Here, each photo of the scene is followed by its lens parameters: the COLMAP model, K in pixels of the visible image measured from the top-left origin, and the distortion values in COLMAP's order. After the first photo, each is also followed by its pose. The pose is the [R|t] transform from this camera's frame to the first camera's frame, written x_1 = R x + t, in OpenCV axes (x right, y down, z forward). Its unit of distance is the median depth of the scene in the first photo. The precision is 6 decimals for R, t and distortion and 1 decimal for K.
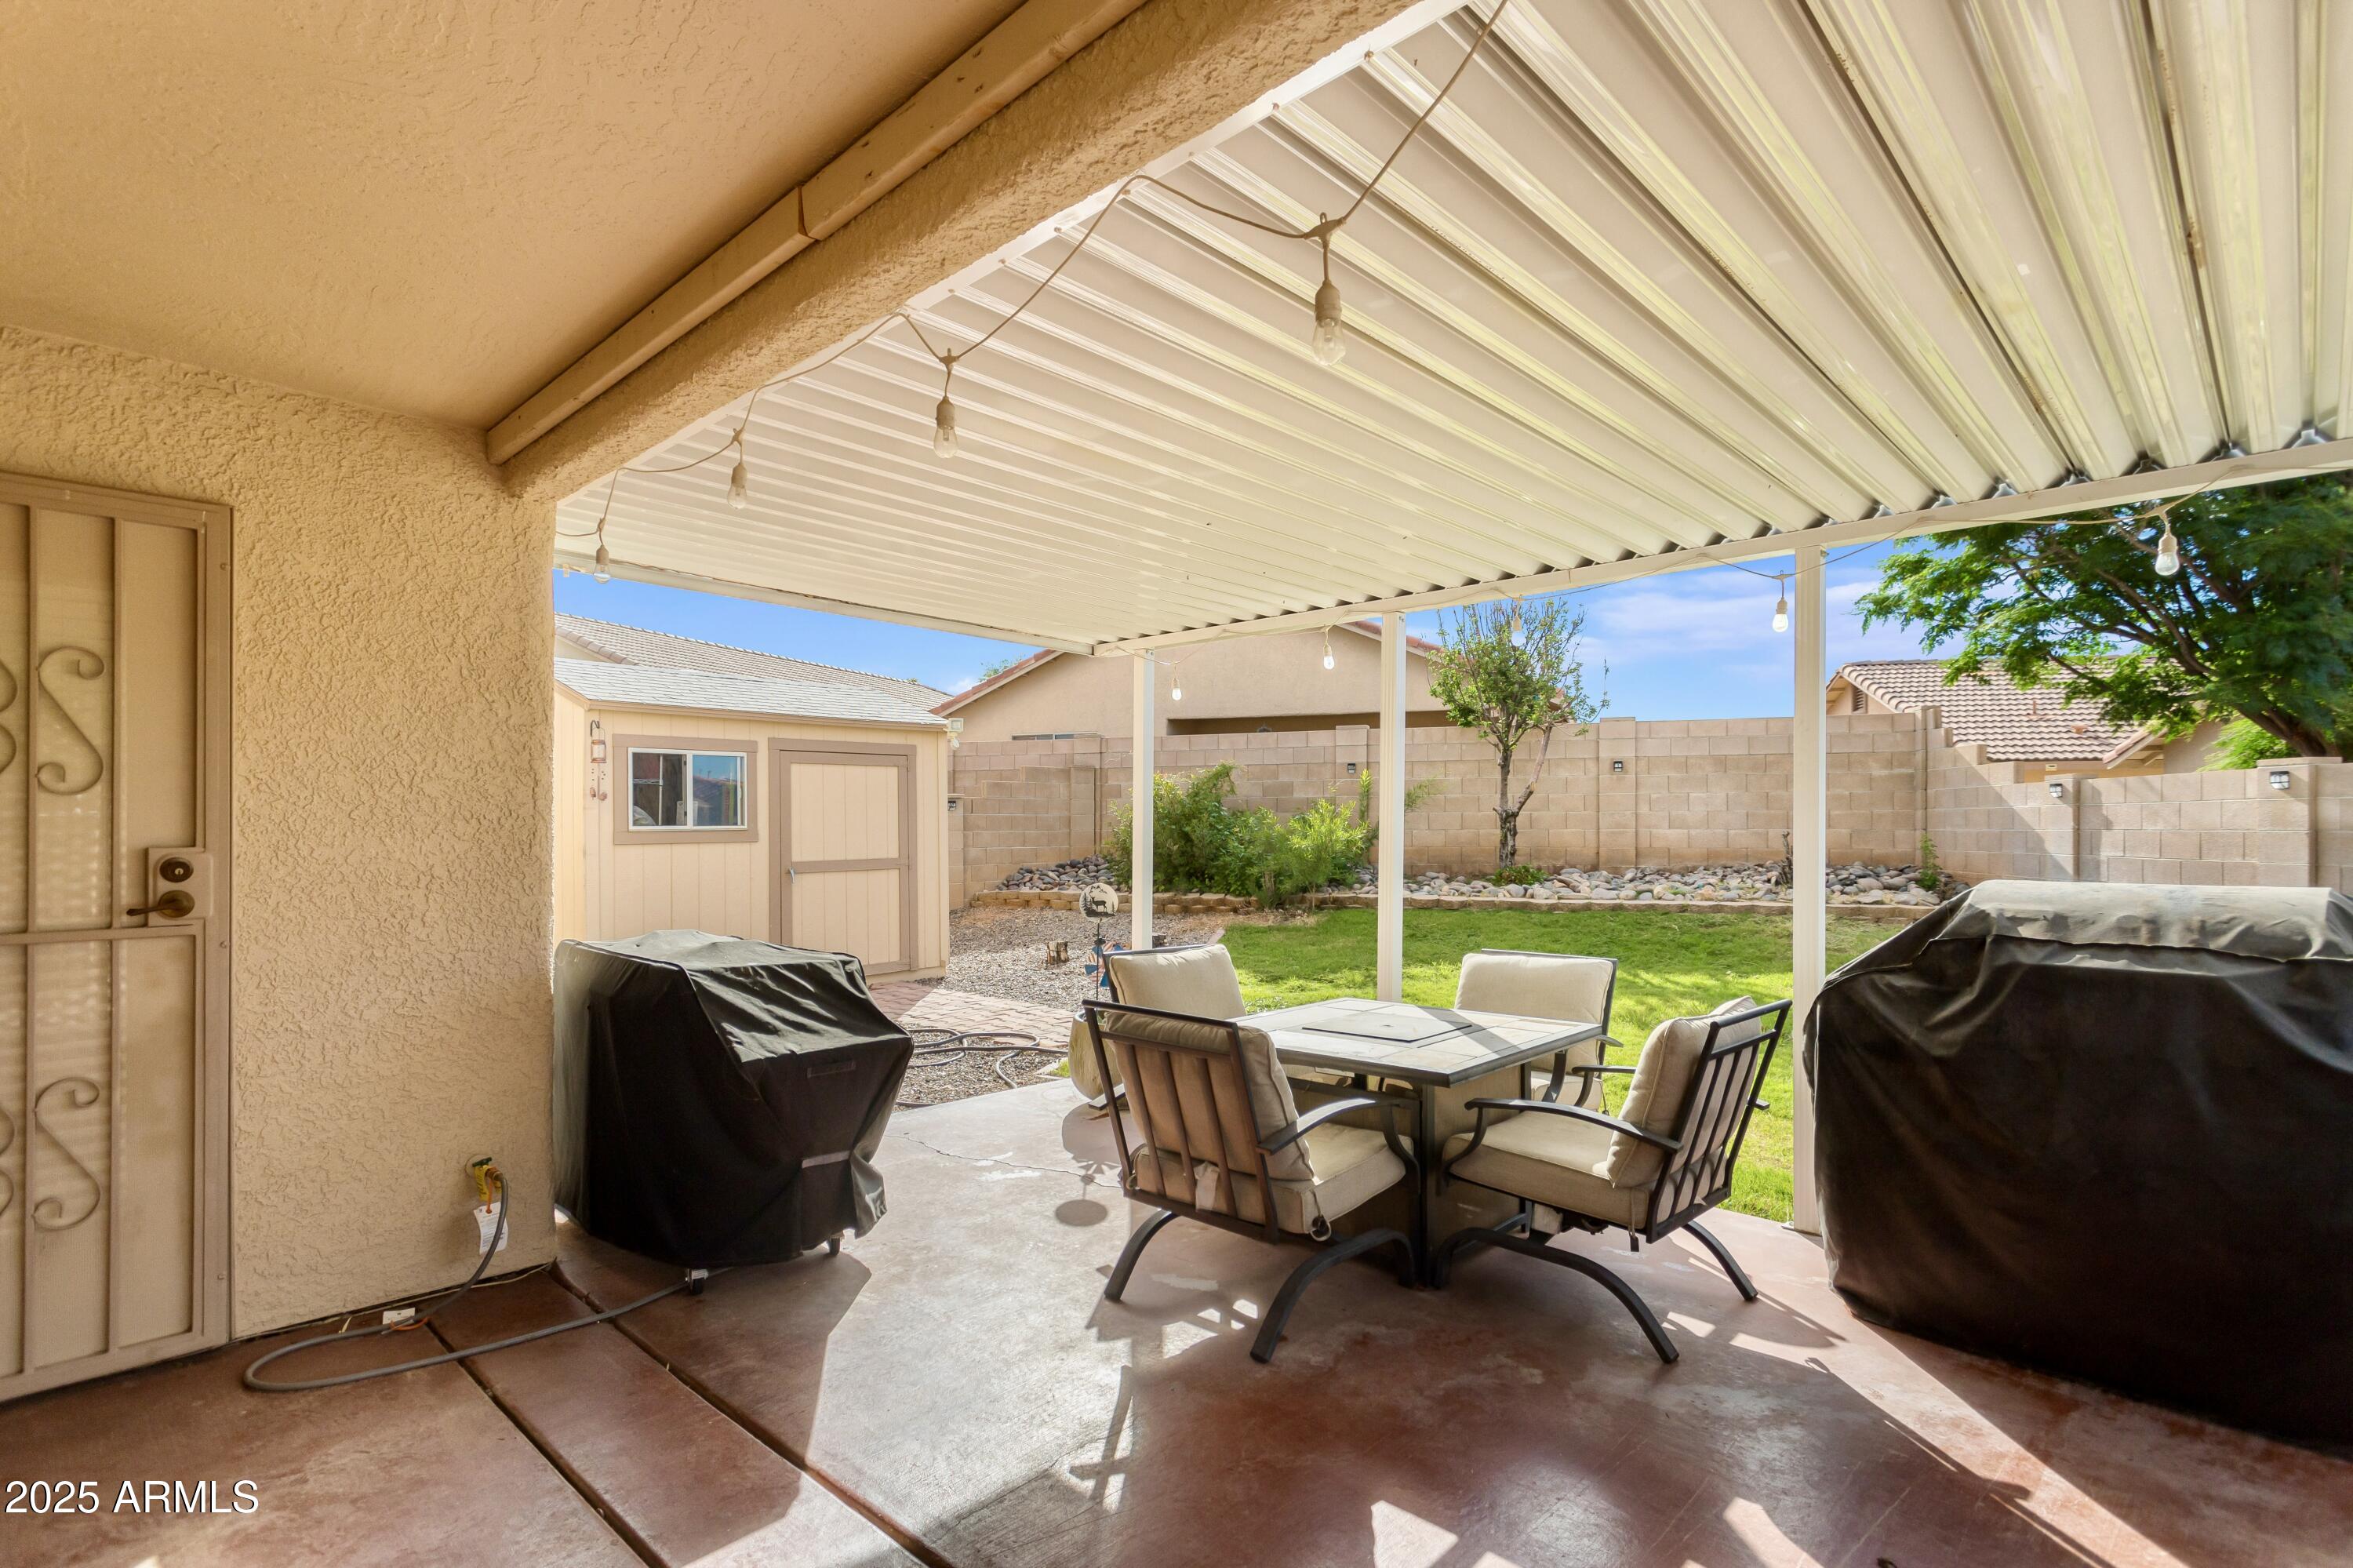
lens RADIAL K [[1141.9, 0, 1178.3], [0, 1141.9, 802.6], [0, 0, 1]] dist [0.001697, -0.000009]
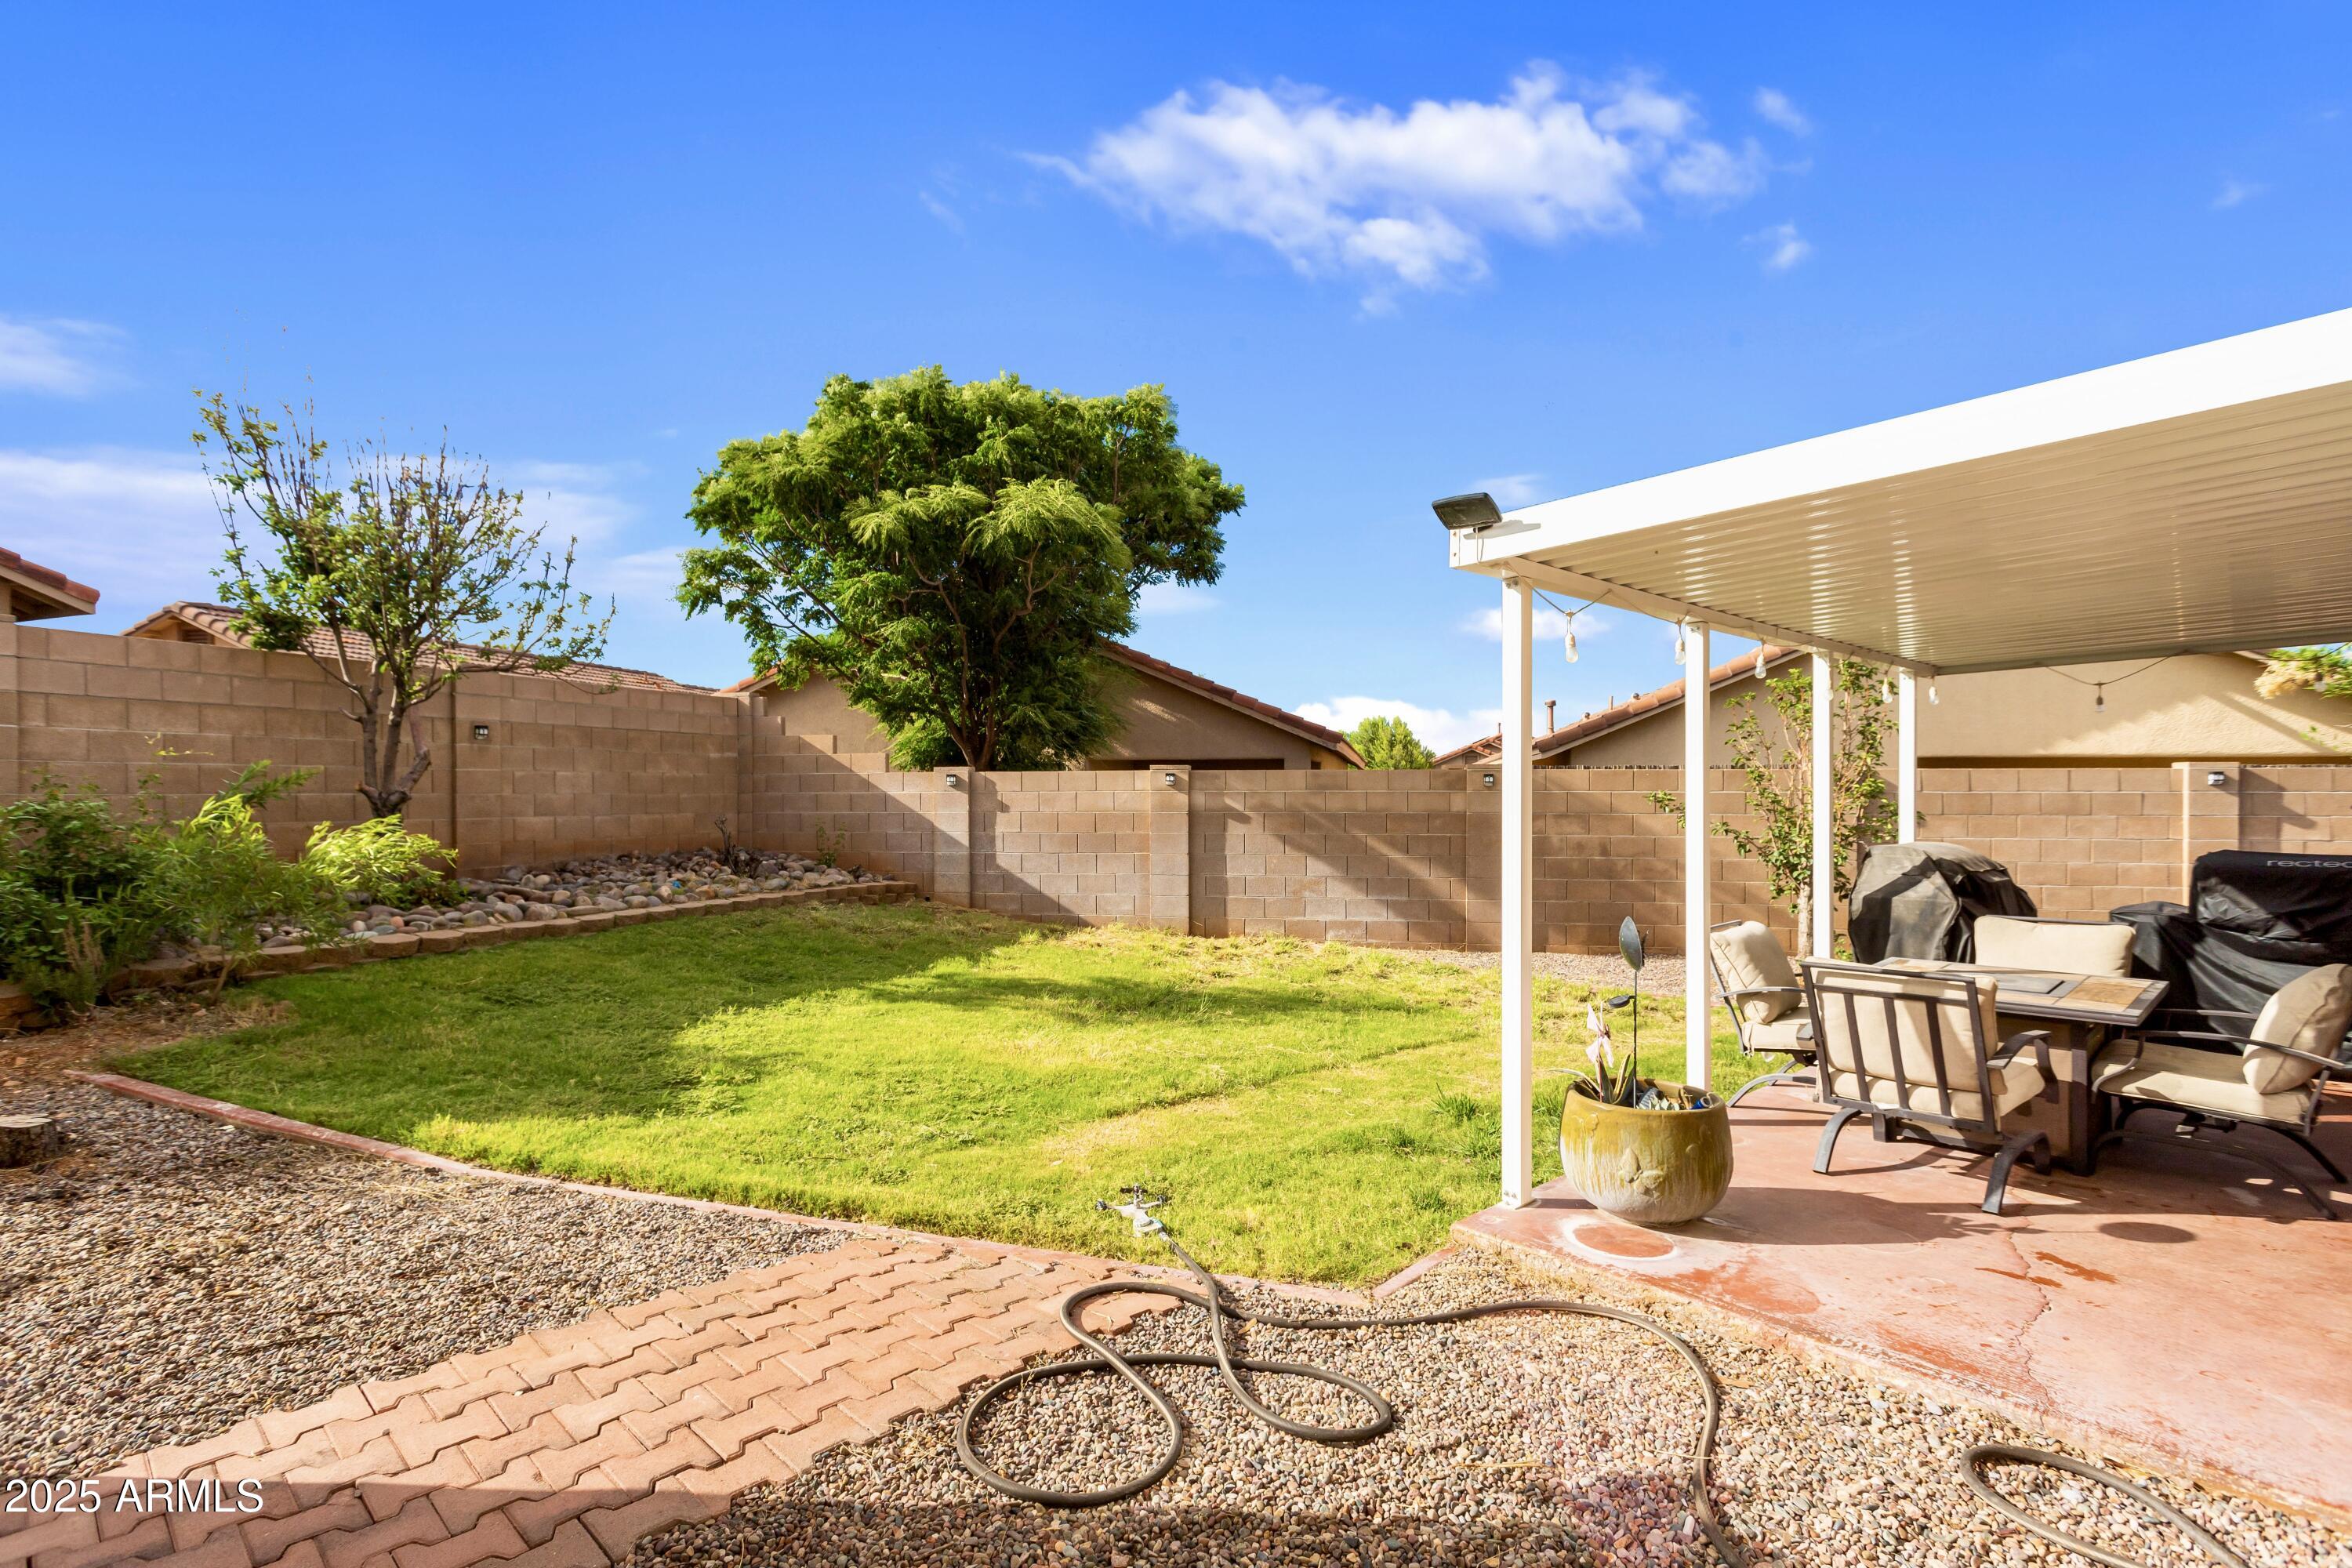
lens RADIAL K [[1141.4, 0, 1178.0], [0, 1141.4, 790.1], [0, 0, 1]] dist [0.001697, -0.000009]
pose [[0.078113, 0.003753, 0.996937, -0.339832], [-0.017256, 0.999848, -0.002412, -0.000603], [-0.996795, -0.017015, 0.078166, 0.527885]]
